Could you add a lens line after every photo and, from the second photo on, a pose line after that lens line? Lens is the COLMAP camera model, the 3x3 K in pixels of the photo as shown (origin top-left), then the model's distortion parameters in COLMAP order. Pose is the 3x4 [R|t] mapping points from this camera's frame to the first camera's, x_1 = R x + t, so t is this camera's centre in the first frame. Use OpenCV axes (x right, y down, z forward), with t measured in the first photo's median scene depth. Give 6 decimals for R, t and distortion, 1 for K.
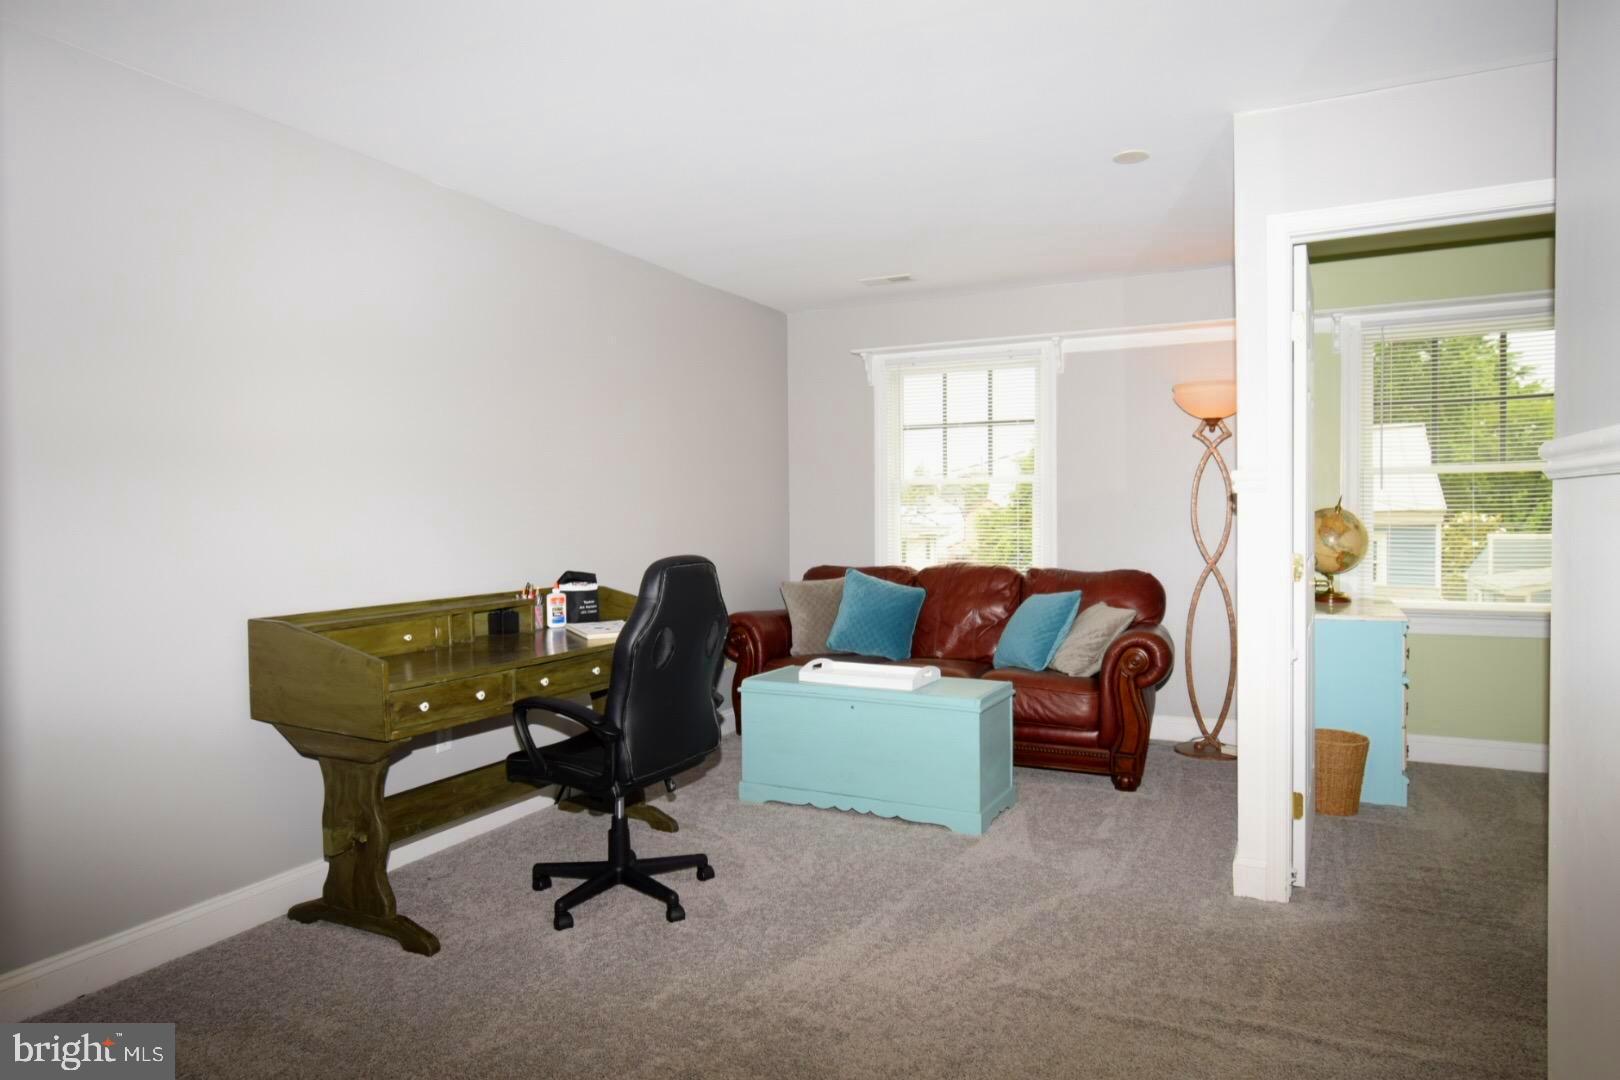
lens RADIAL K [[967.0, 0, 810.4], [0, 967.0, 537.2], [0, 0, 1]] dist [-0.005228, -0.001469]
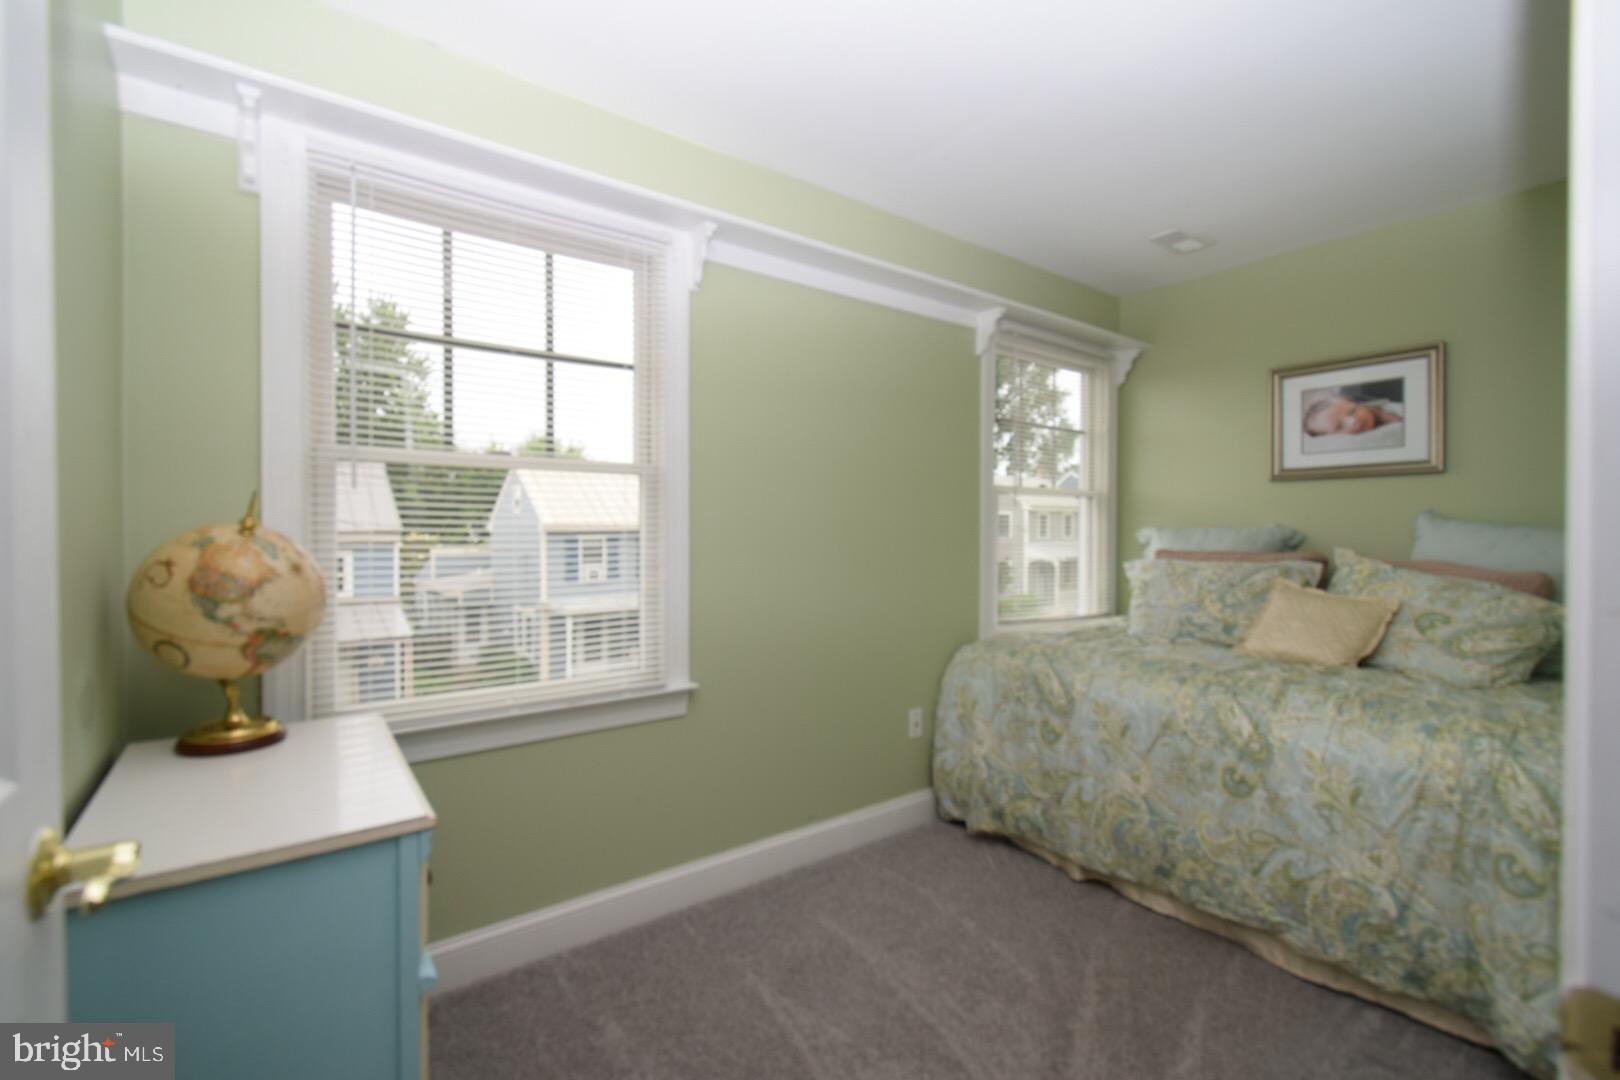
lens RADIAL K [[718.1, 0, 811.6], [0, 718.1, 539.2], [0, 0, 1]] dist [-0.000104, -0.000338]
pose [[0.448832, 0.002571, 0.893613, 0.368638], [0.011191, 0.999901, -0.008498, -0.018538], [-0.893546, 0.013814, 0.448758, 0.625281]]
